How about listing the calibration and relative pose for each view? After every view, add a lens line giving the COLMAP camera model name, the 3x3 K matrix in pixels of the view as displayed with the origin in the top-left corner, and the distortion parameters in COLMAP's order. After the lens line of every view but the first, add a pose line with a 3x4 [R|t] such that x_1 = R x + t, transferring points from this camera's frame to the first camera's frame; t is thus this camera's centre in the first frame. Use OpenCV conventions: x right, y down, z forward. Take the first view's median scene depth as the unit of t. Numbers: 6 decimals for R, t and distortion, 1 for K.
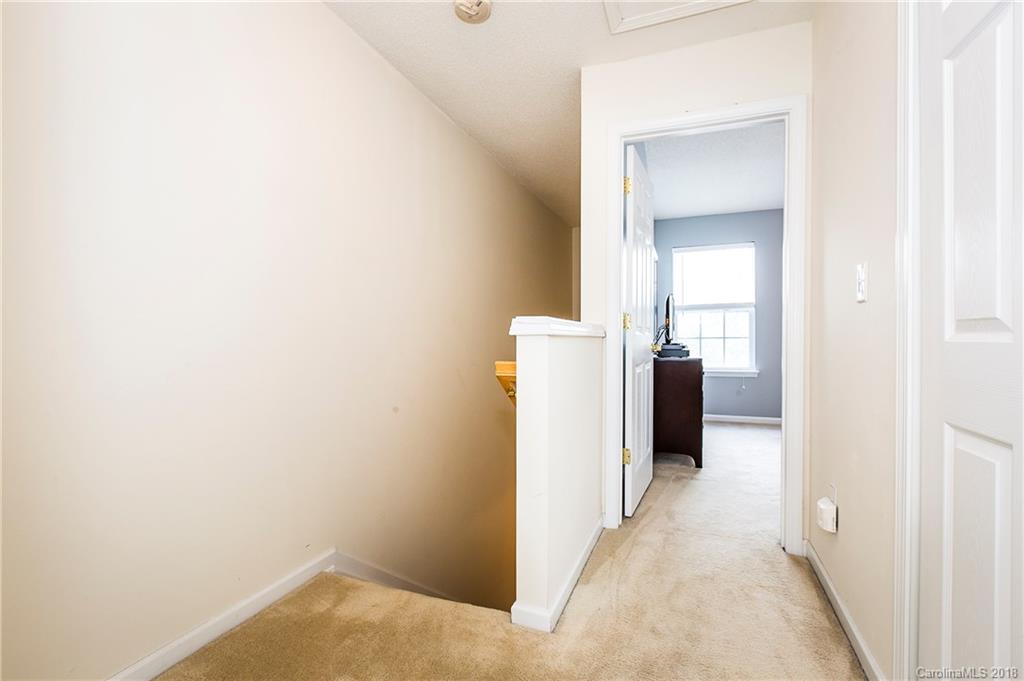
lens RADIAL K [[460.7, 0, 514.5], [0, 460.7, 341.4], [0, 0, 1]] dist [-0.001877, -0.000534]
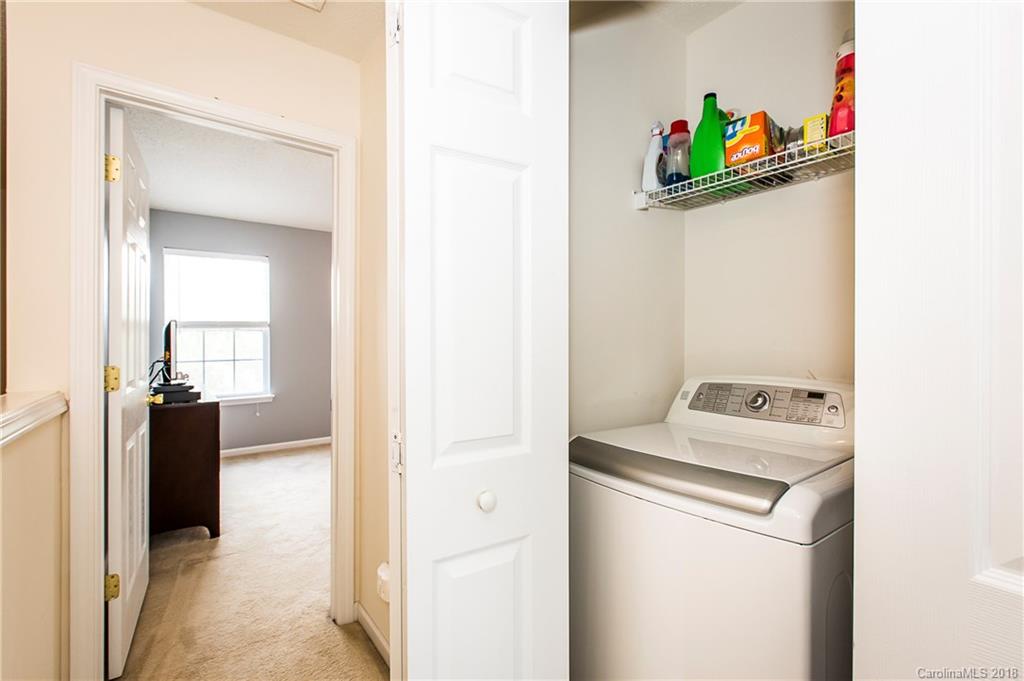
lens RADIAL K [[460.7, 0, 515.1], [0, 460.7, 339.1], [0, 0, 1]] dist [-0.001877, -0.000534]
pose [[0.534311, -0.002518, 0.845285, 0.000973], [0.005894, 0.999982, -0.000747, -0.077725], [-0.845268, 0.005381, 0.534316, 0.140785]]
